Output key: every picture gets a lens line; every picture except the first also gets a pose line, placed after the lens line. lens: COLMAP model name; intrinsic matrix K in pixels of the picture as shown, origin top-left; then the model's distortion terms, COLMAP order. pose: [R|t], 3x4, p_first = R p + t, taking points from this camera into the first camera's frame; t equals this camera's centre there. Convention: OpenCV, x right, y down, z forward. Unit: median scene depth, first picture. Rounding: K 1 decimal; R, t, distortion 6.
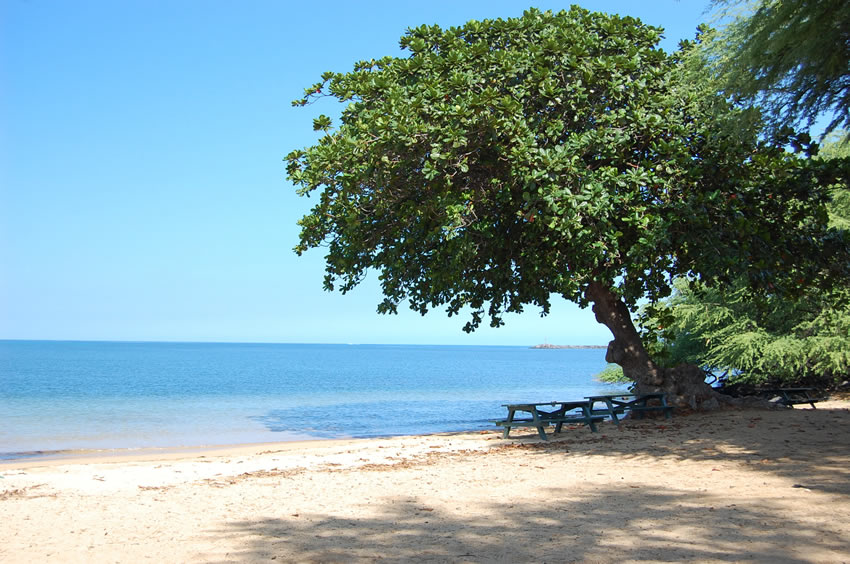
lens RADIAL K [[1107.4, 0, 425.0], [0, 1107.4, 282.0], [0, 0, 1]] dist [-0.162686, -0.029794]
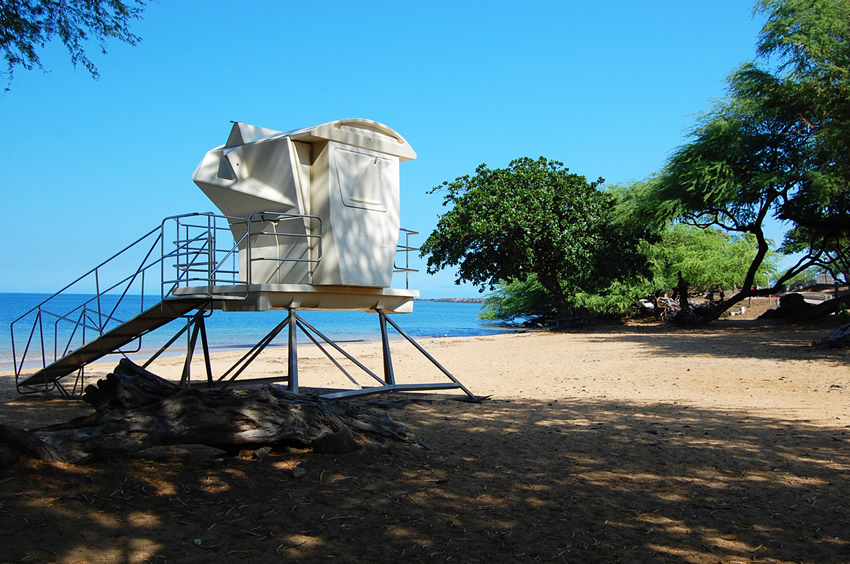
lens RADIAL K [[1107.4, 0, 425.0], [0, 1107.4, 282.0], [0, 0, 1]] dist [-0.162686, -0.029794]
pose [[0.953067, 0.012567, 0.302499, -0.740511], [-0.028481, 0.998429, 0.048256, -0.080546], [-0.301418, -0.054607, 0.951927, -1.082801]]
